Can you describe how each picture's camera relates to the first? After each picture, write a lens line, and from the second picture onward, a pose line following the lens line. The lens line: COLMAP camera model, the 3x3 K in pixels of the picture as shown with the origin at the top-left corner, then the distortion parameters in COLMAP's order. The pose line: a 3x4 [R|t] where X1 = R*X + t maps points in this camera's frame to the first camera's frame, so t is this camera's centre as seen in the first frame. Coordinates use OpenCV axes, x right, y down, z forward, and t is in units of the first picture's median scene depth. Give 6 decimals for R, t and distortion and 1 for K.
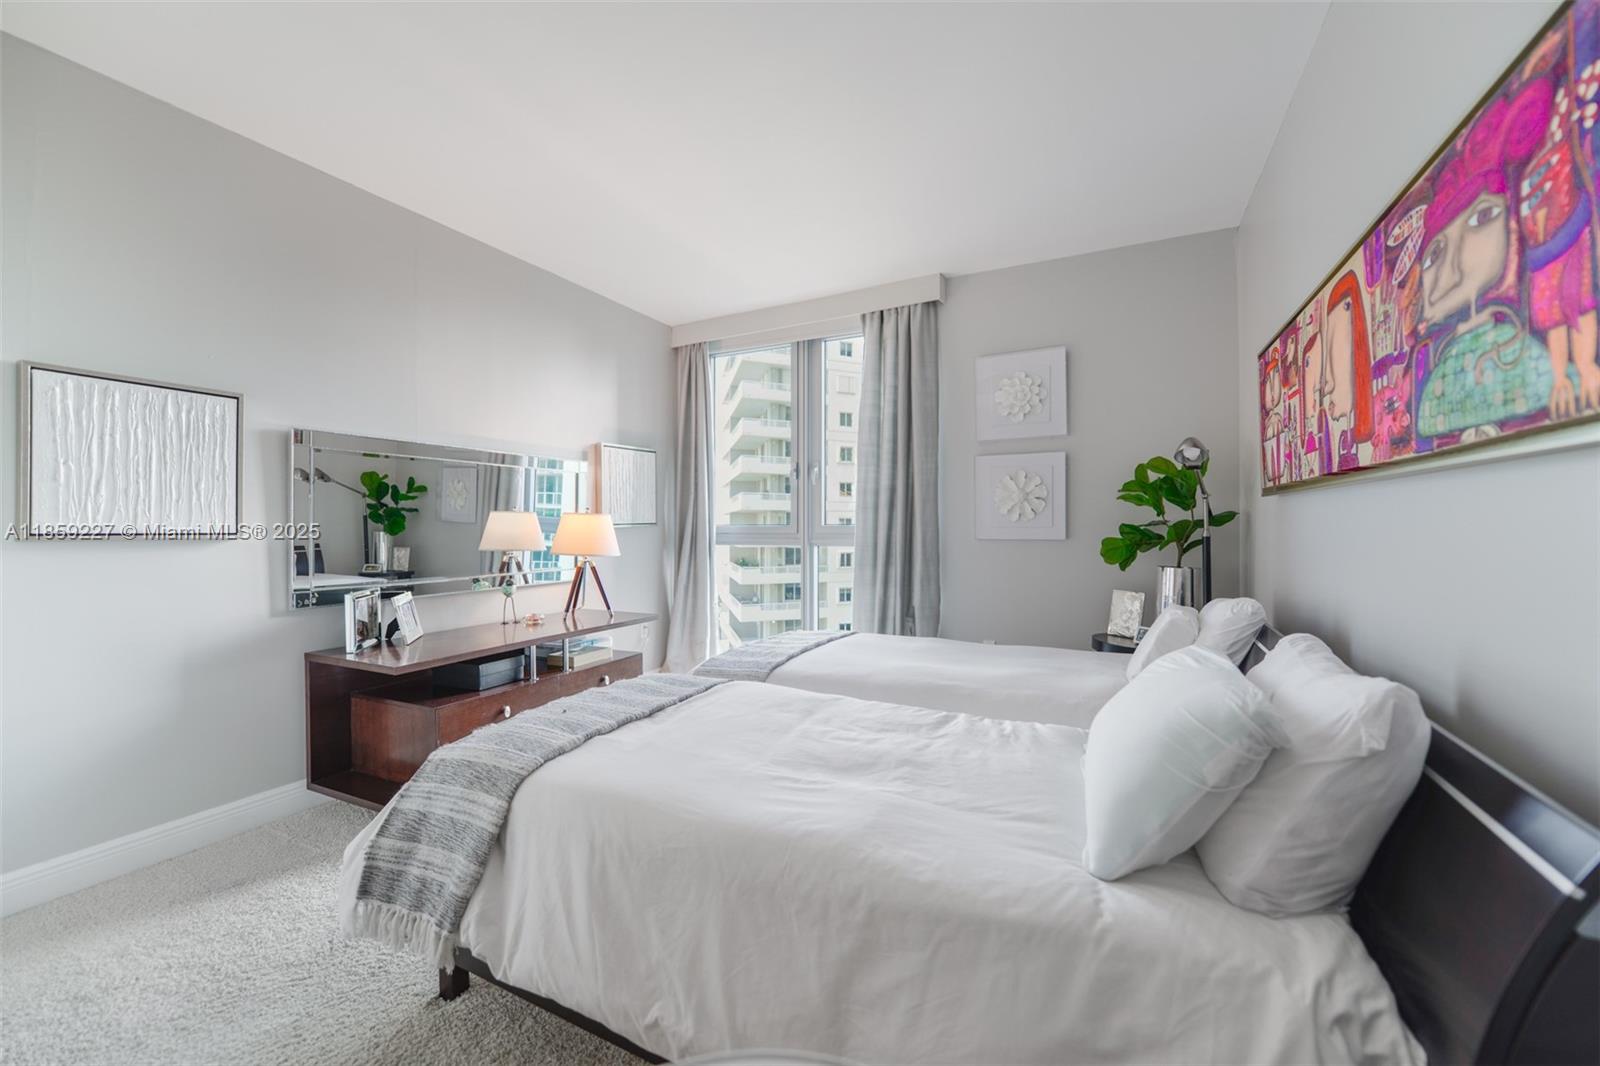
lens RADIAL K [[628.8, 0, 802.3], [0, 628.8, 529.9], [0, 0, 1]] dist [0.004471, 0.001014]
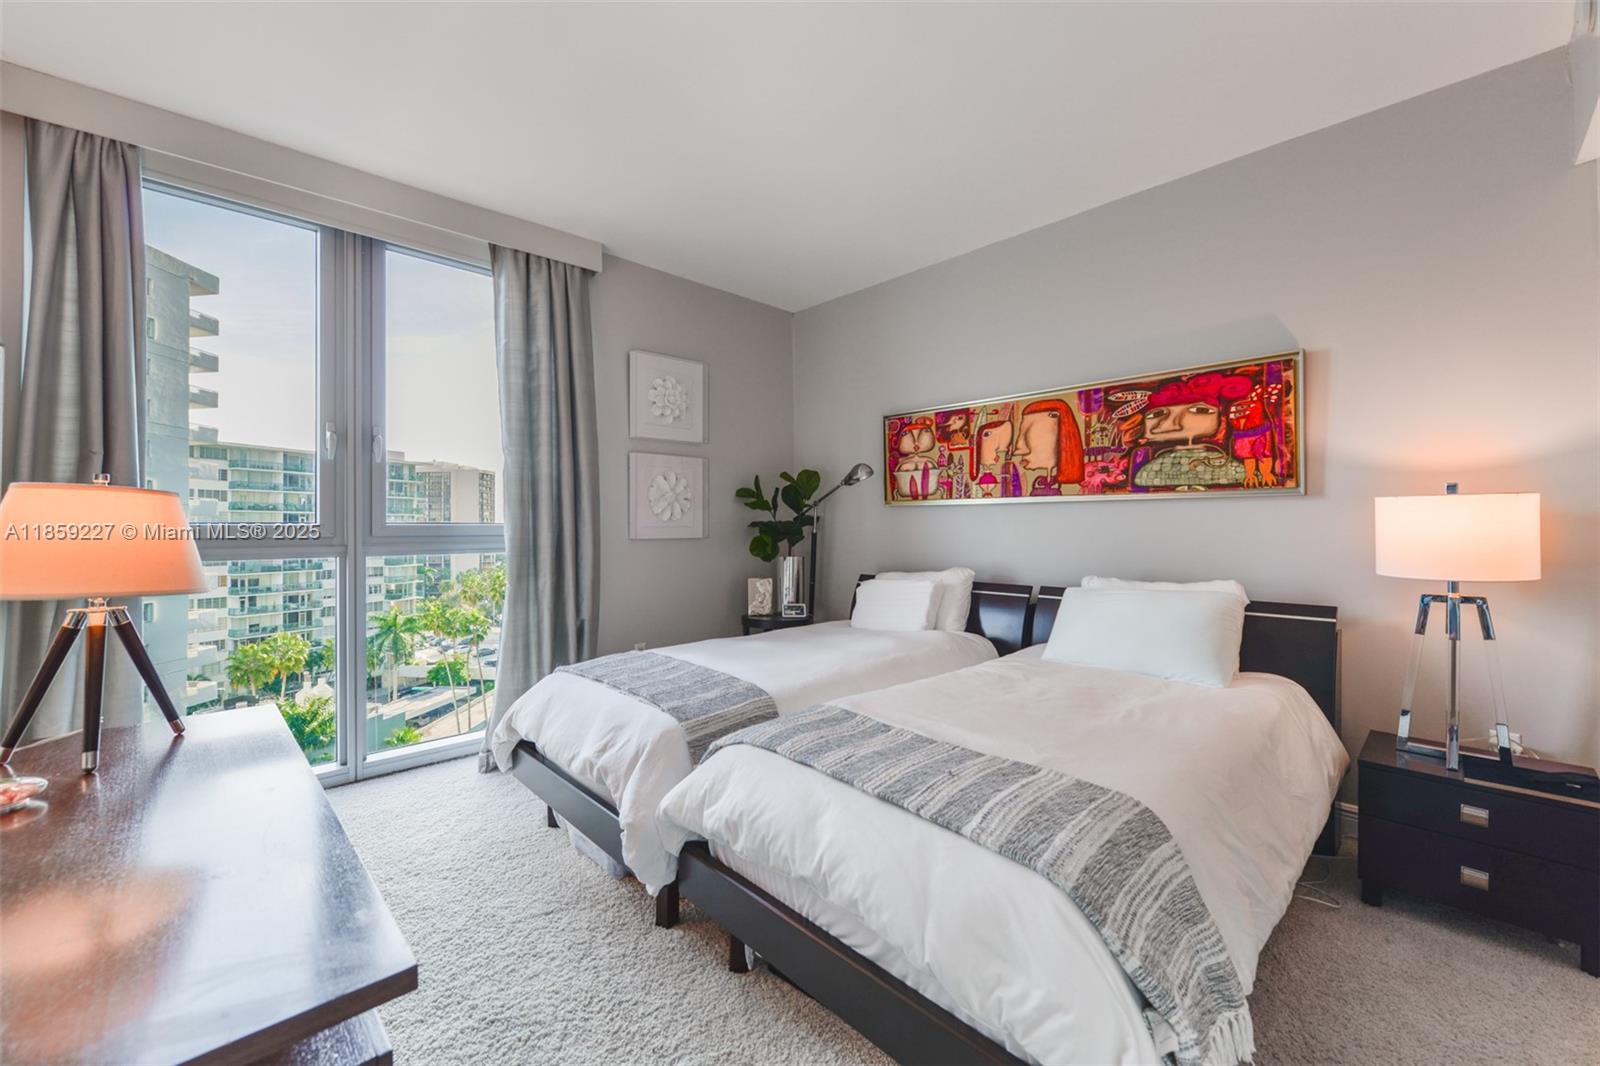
lens RADIAL K [[628.8, 0, 799.6], [0, 628.8, 525.9], [0, 0, 1]] dist [0.004471, 0.001014]
pose [[0.342073, 0.005545, 0.939657, -0.655636], [0.007247, 0.999937, -0.008539, 0.006357], [-0.939645, 0.009731, 0.342012, 0.534020]]
